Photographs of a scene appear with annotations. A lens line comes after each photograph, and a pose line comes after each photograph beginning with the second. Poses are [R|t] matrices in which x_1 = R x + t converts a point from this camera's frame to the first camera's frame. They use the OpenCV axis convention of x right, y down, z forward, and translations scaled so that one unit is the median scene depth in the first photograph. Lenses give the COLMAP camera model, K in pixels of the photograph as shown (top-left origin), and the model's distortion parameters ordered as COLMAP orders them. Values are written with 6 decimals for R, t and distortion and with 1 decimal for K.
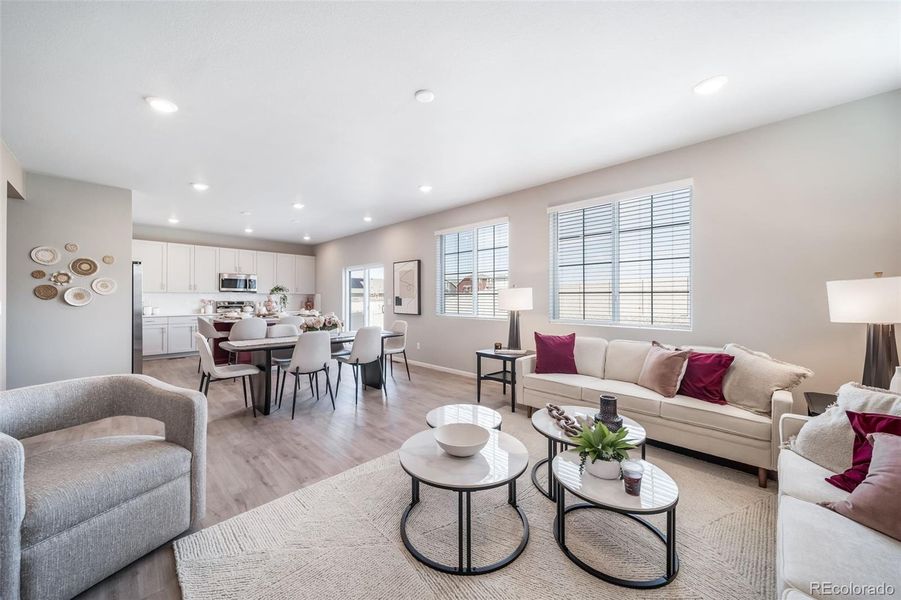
lens RADIAL K [[329.4, 0, 450.5], [0, 329.4, 300.0], [0, 0, 1]] dist [0.000046, -0.000038]
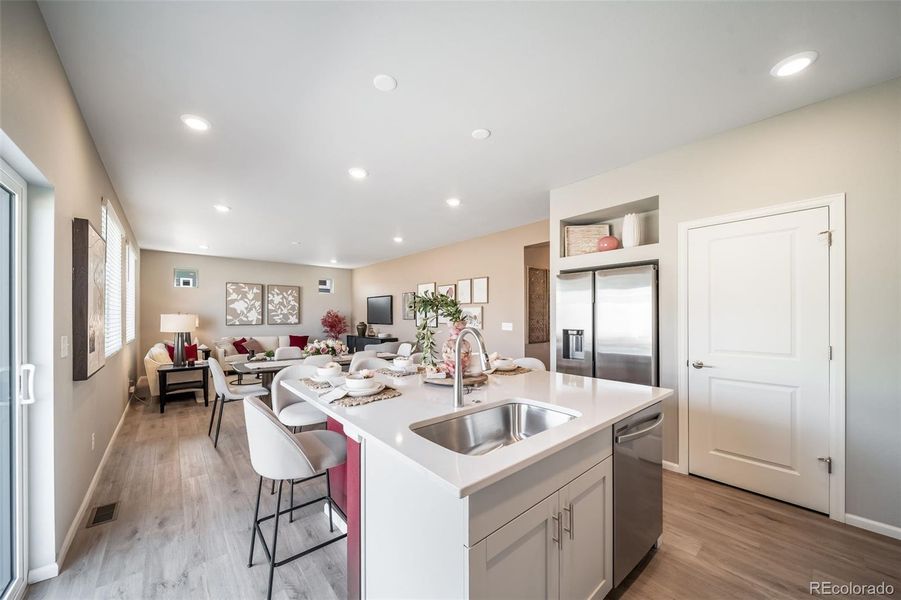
lens RADIAL K [[326.0, 0, 442.0], [0, 326.0, 317.4], [0, 0, 1]] dist [-0.000760, -0.000116]
pose [[-0.995623, -0.001707, 0.093449, -0.778961], [-0.000524, 0.999920, 0.012676, -0.031226], [-0.093463, 0.012572, -0.995543, 1.833197]]
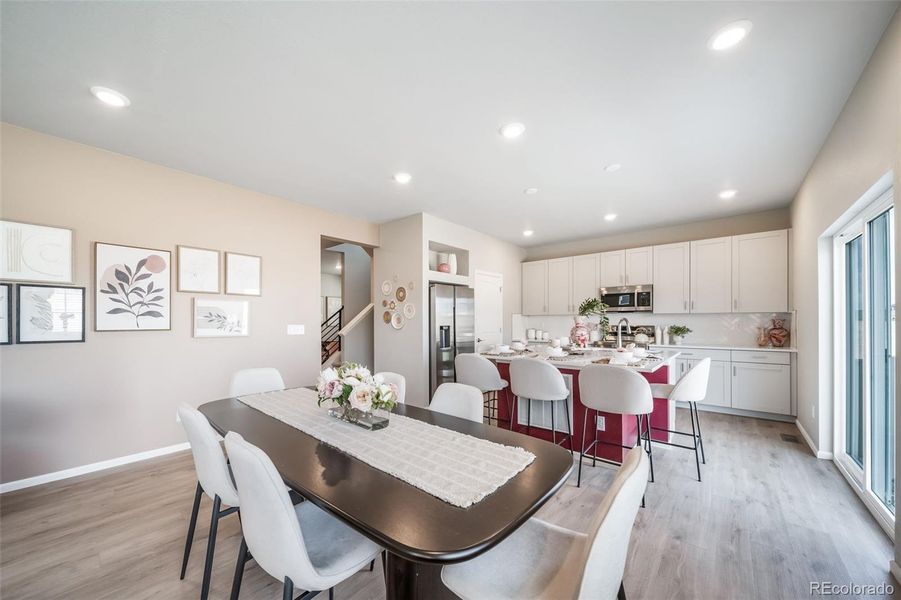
lens RADIAL K [[329.8, 0, 440.4], [0, 329.8, 321.3], [0, 0, 1]] dist [0.002201, 0.000240]
pose [[0.064239, -0.001937, -0.997933, 0.021120], [-0.002050, 0.999996, -0.002073, -0.006032], [0.997932, 0.002179, 0.064235, 0.993114]]
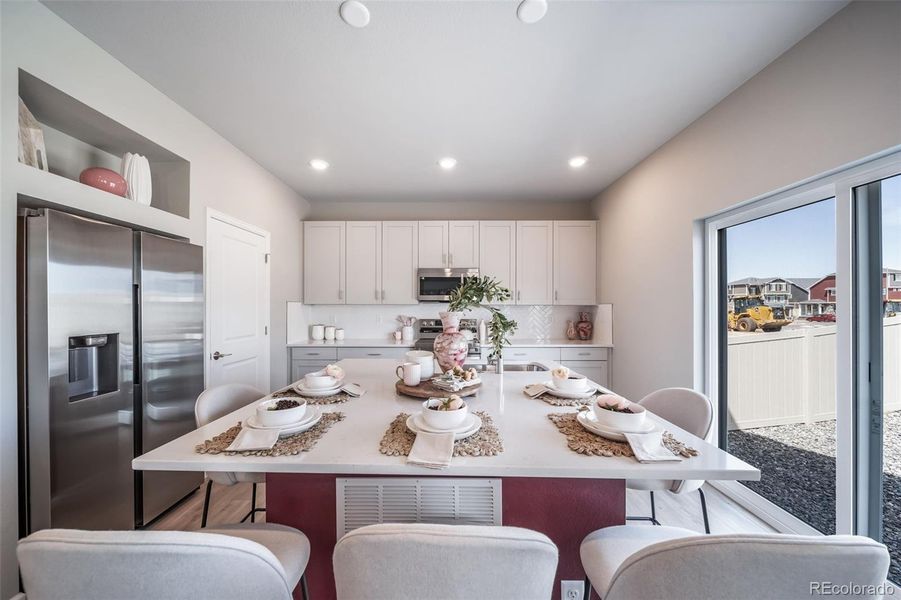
lens RADIAL K [[322.6, 0, 442.7], [0, 322.6, 307.3], [0, 0, 1]] dist [0.000941, 0.000017]
pose [[0.689520, -0.001993, -0.724264, -0.481600], [-0.002607, 0.999983, -0.005234, -0.023815], [0.724262, 0.005497, 0.689503, 1.105488]]
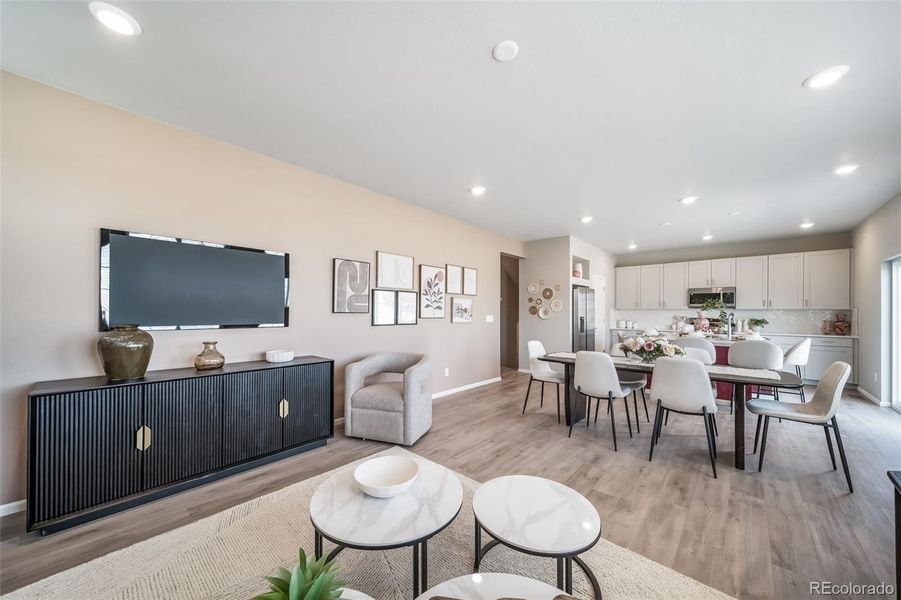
lens RADIAL K [[317.3, 0, 439.4], [0, 317.3, 311.7], [0, 0, 1]] dist [-0.000323, -0.000099]
pose [[0.016755, -0.004160, -0.999851, 0.344320], [-0.010832, 0.999932, -0.004342, -0.004151], [0.999801, 0.010903, 0.016708, 0.437315]]
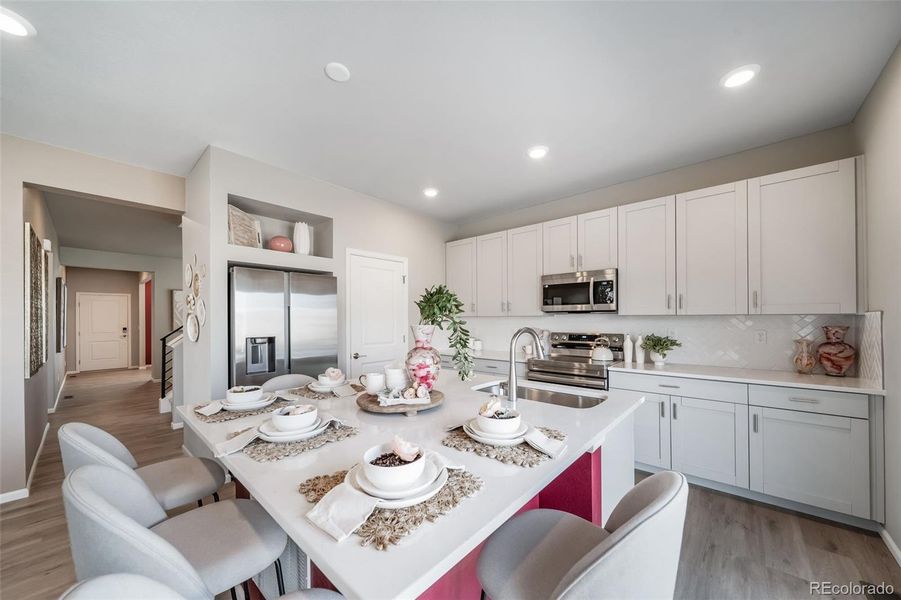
lens RADIAL K [[326.0, 0, 442.0], [0, 326.0, 317.4], [0, 0, 1]] dist [-0.000760, -0.000116]
pose [[0.044943, -0.007440, -0.998962, -0.382020], [0.000047, 0.999972, -0.007445, -0.026517], [0.998990, 0.000288, 0.044942, 1.383478]]
